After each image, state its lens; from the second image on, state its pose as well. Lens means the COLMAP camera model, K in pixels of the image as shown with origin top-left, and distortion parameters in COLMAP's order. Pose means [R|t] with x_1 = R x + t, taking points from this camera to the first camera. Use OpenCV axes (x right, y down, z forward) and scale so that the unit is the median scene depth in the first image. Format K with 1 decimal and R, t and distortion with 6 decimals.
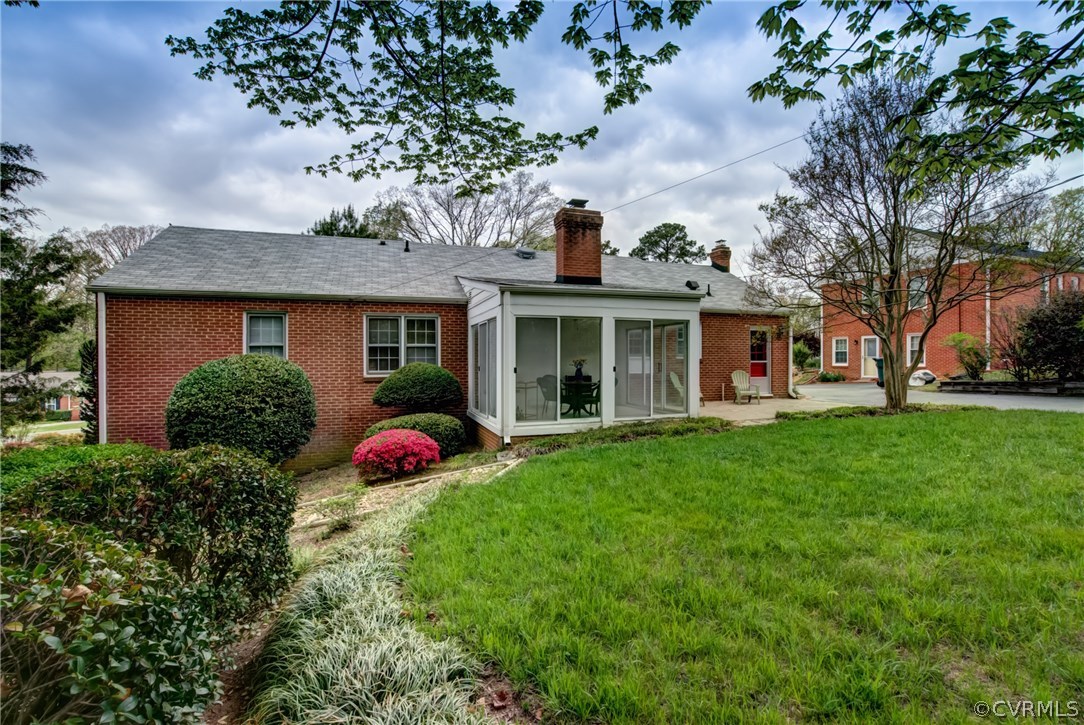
lens RADIAL K [[493.2, 0, 542.0], [0, 493.2, 362.5], [0, 0, 1]] dist [-0.037514, 0.015467]
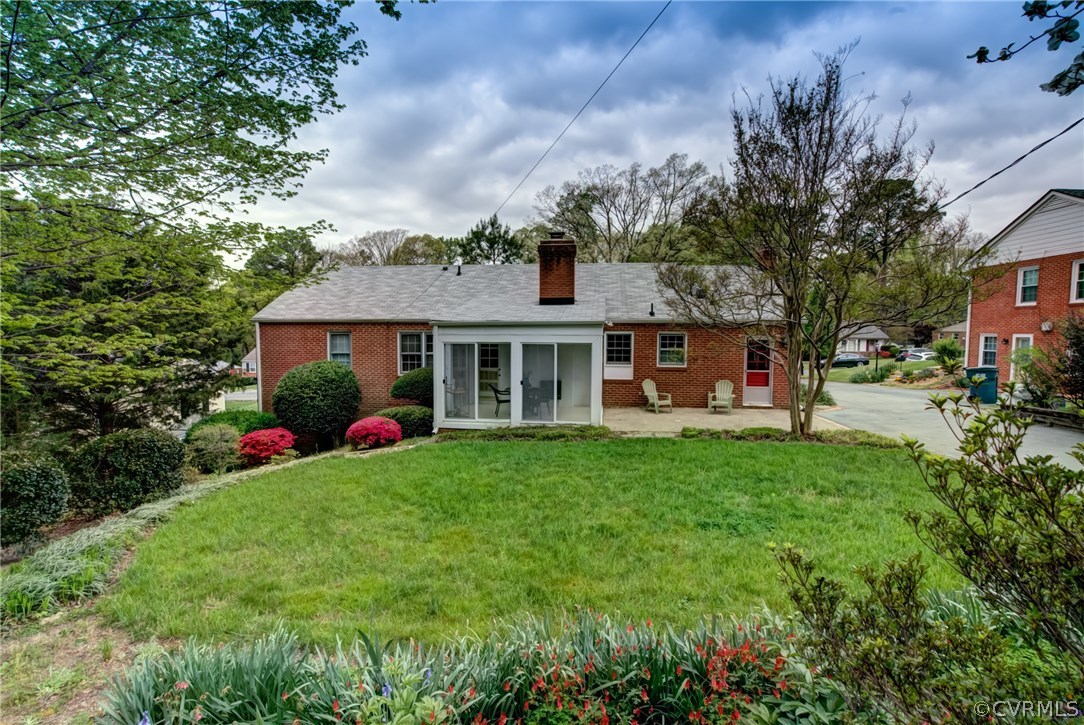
lens RADIAL K [[493.2, 0, 542.0], [0, 493.2, 362.5], [0, 0, 1]] dist [-0.037514, 0.015467]
pose [[0.902900, 0.034918, -0.428429, 0.674870], [-0.010637, 0.998205, 0.058939, -0.105007], [0.429718, -0.048659, 0.901651, -0.118307]]
